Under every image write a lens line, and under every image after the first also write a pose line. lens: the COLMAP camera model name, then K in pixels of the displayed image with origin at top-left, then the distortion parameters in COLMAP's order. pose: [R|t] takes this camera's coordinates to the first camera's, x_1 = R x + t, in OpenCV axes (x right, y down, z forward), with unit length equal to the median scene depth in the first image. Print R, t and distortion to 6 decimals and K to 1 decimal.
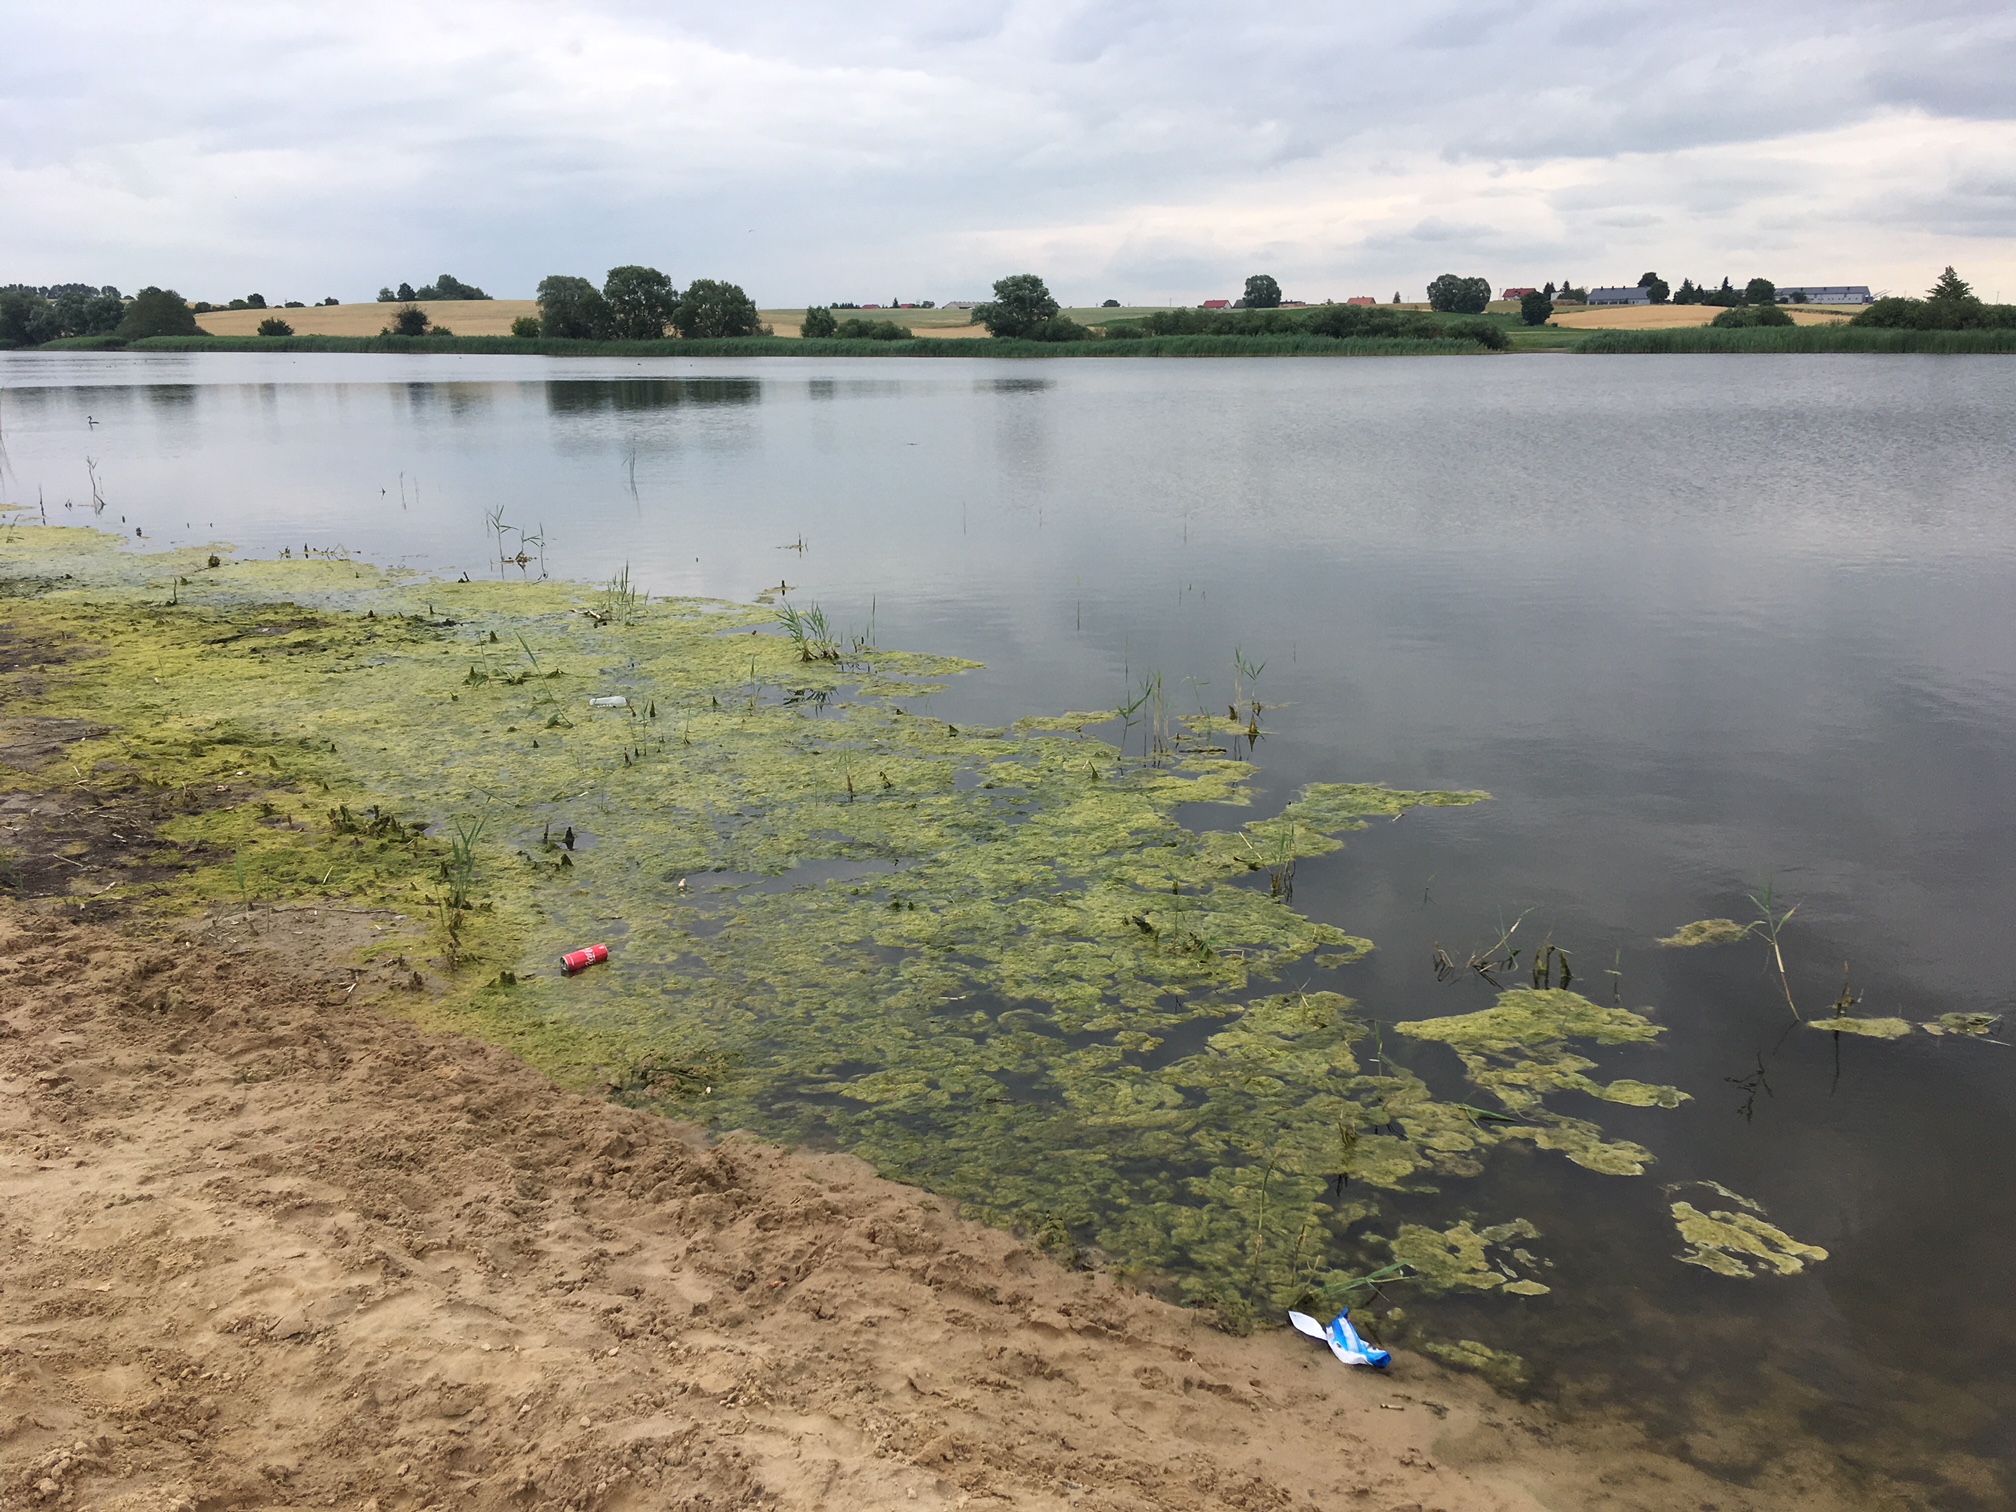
lens RADIAL K [[1720.8, 0, 1008.0], [0, 1720.8, 756.0], [0, 0, 1]] dist [0.117658, -0.186410]
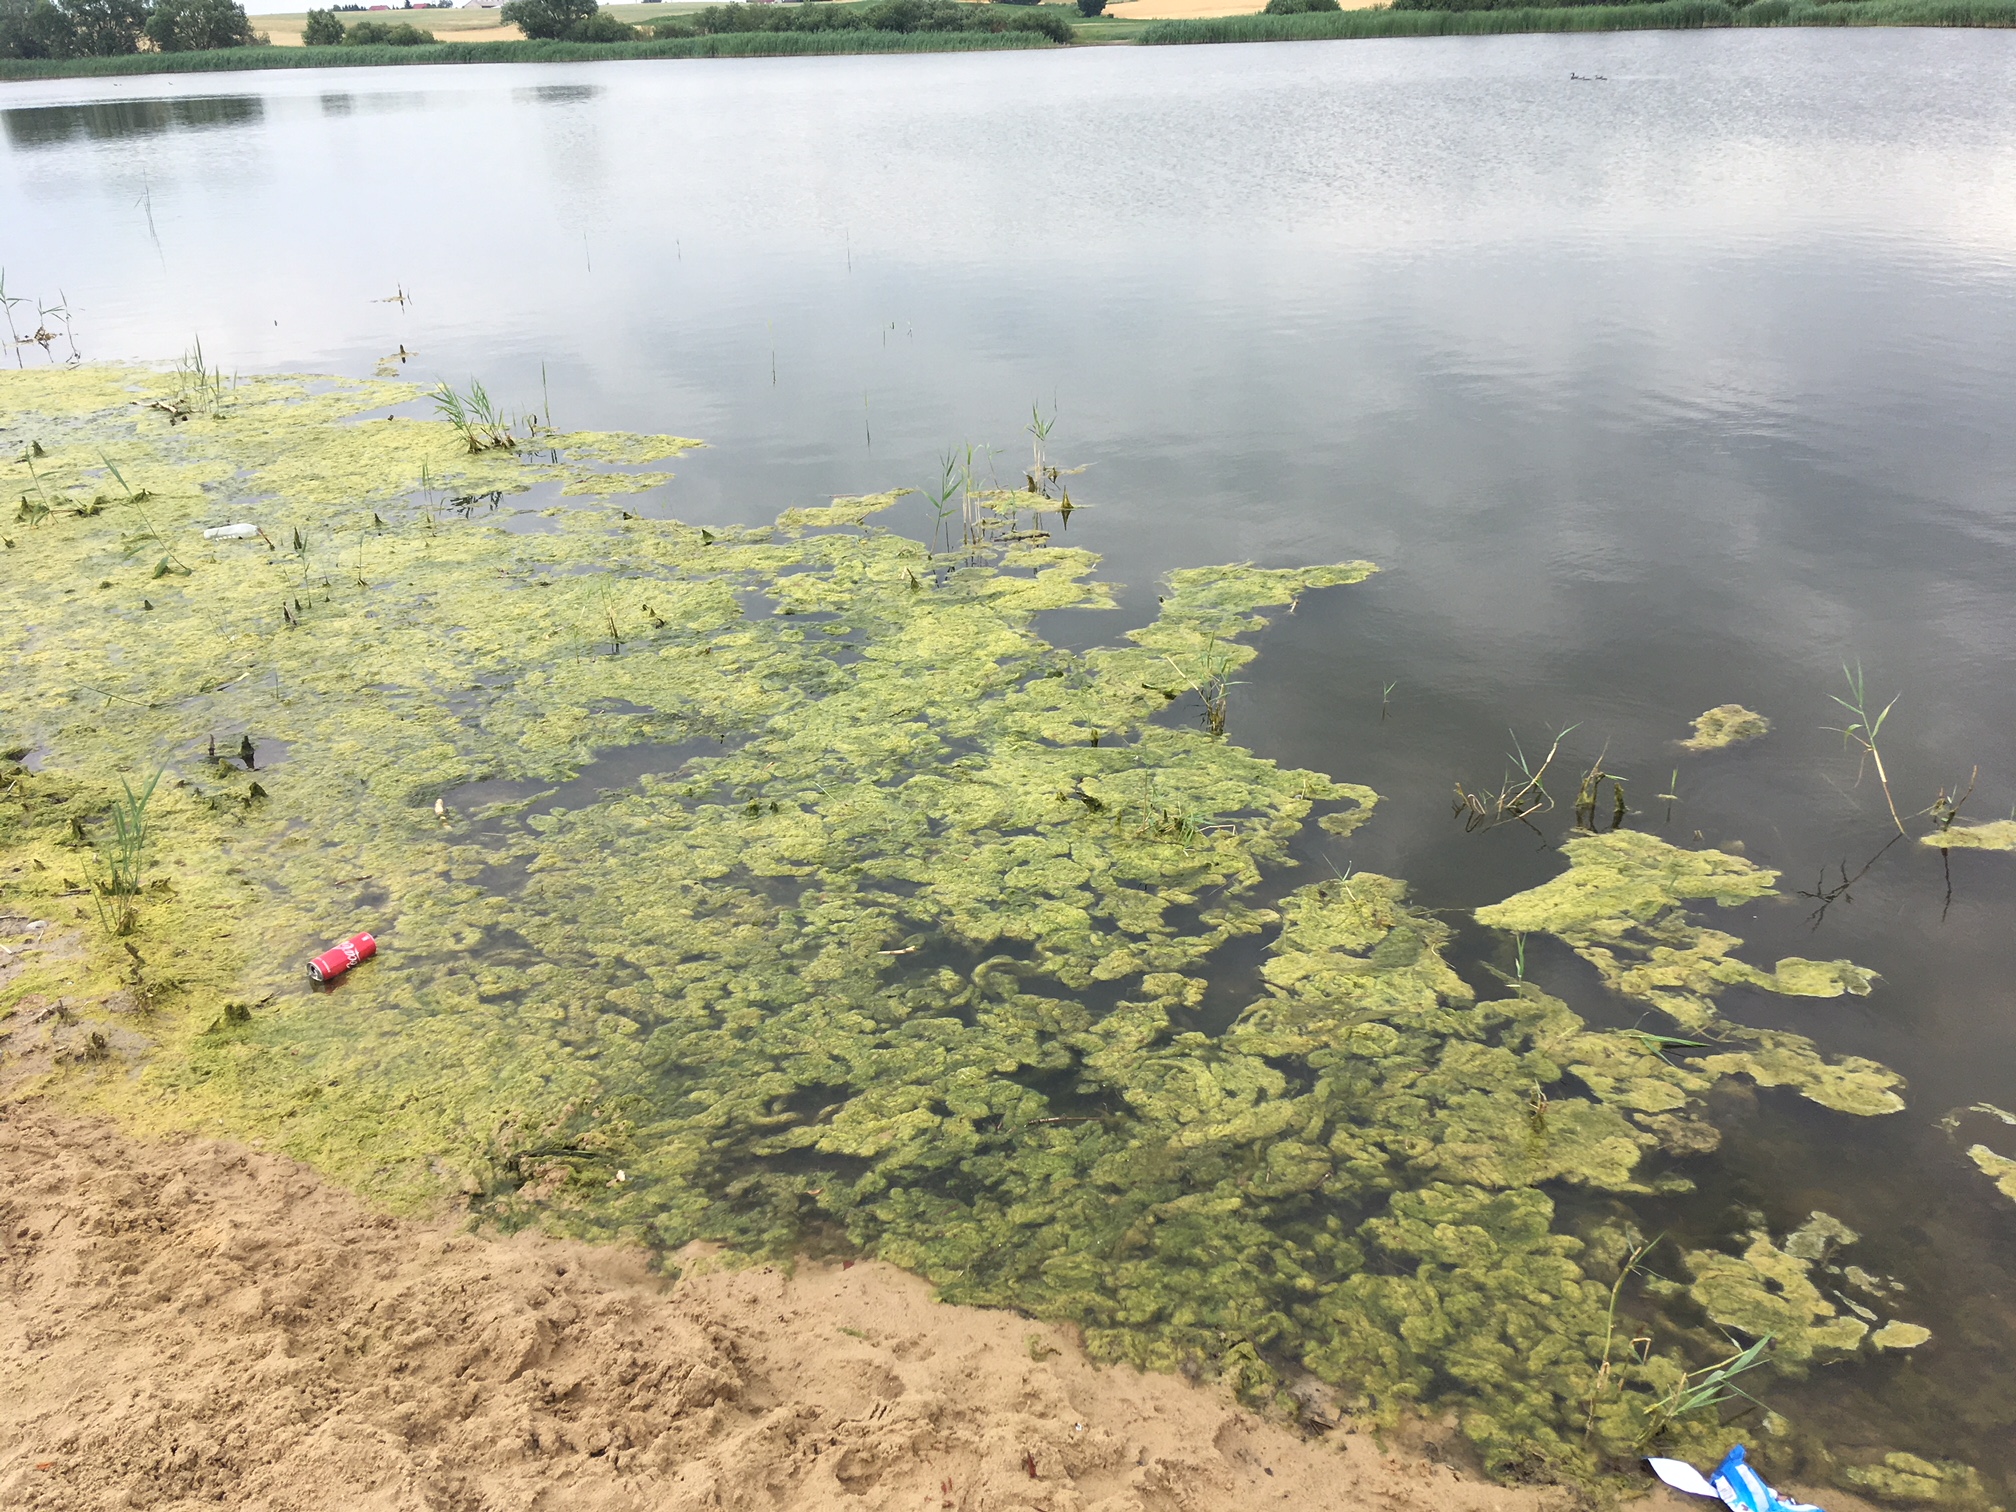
lens RADIAL K [[1720.8, 0, 1008.0], [0, 1720.8, 756.0], [0, 0, 1]] dist [0.117658, -0.186410]
pose [[0.970095, -0.115400, 0.213536, -0.124684], [0.081262, 0.983394, 0.162275, -0.052345], [-0.228717, -0.140070, 0.963363, 0.278067]]
